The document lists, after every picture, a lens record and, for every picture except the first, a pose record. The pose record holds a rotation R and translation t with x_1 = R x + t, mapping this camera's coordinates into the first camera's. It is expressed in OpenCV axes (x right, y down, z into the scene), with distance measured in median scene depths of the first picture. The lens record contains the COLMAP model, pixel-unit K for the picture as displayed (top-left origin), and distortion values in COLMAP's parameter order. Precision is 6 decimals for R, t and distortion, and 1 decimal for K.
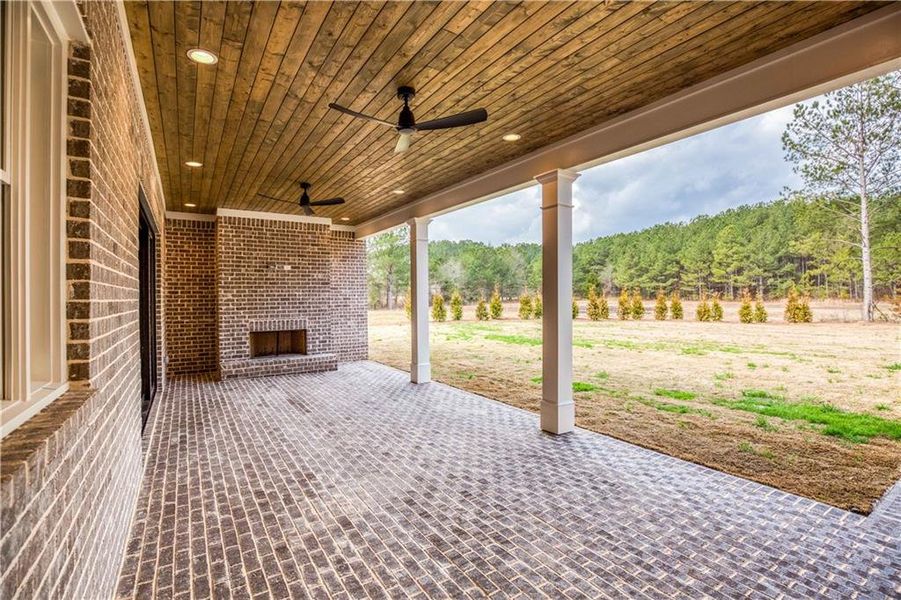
lens RADIAL K [[411.0, 0, 456.0], [0, 411.0, 297.5], [0, 0, 1]] dist [-0.000384, -0.000446]
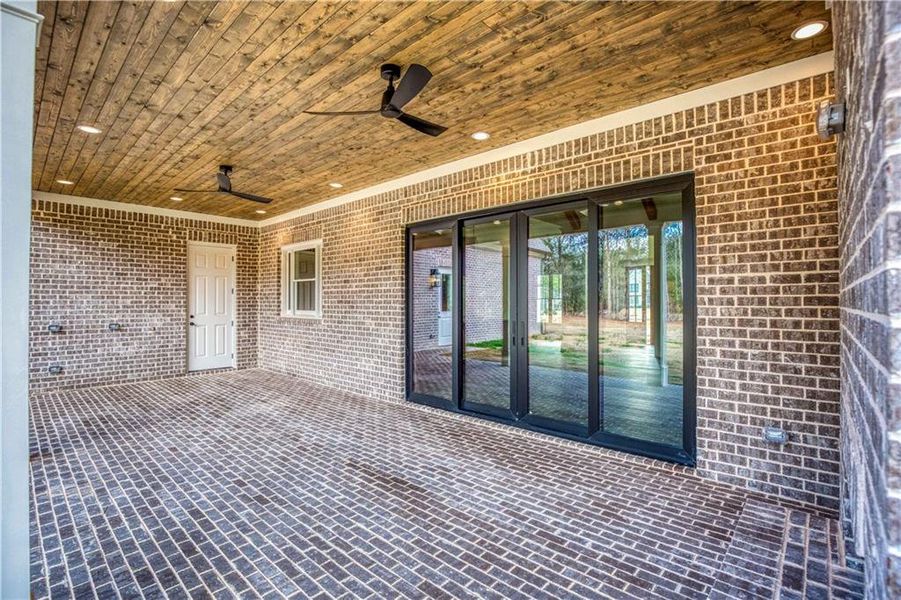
lens RADIAL K [[411.0, 0, 450.1], [0, 411.0, 306.2], [0, 0, 1]] dist [-0.000384, -0.000446]
pose [[-0.970107, 0.009417, -0.242495, -0.244883], [0.011137, 0.999922, -0.005722, 0.012657], [0.242423, -0.008251, -0.970136, 1.167242]]
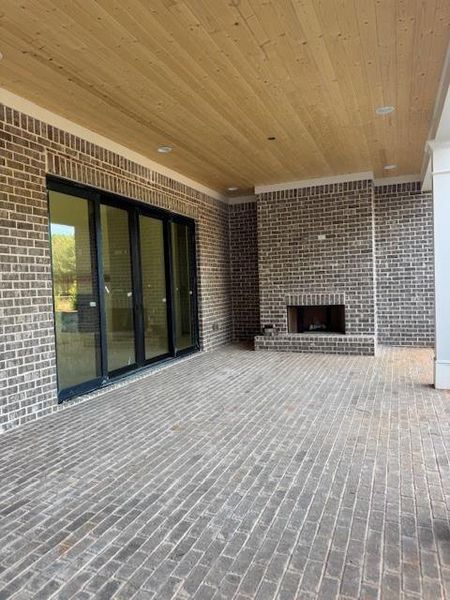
lens RADIAL K [[433.2, 0, 225.4], [0, 433.2, 305.3], [0, 0, 1]] dist [0.037881, -0.009203]
pose [[0.560460, 0.036731, -0.827367, 0.288309], [0.033634, 0.997182, 0.067054, 0.006527], [0.827498, -0.065409, 0.557645, 0.286066]]
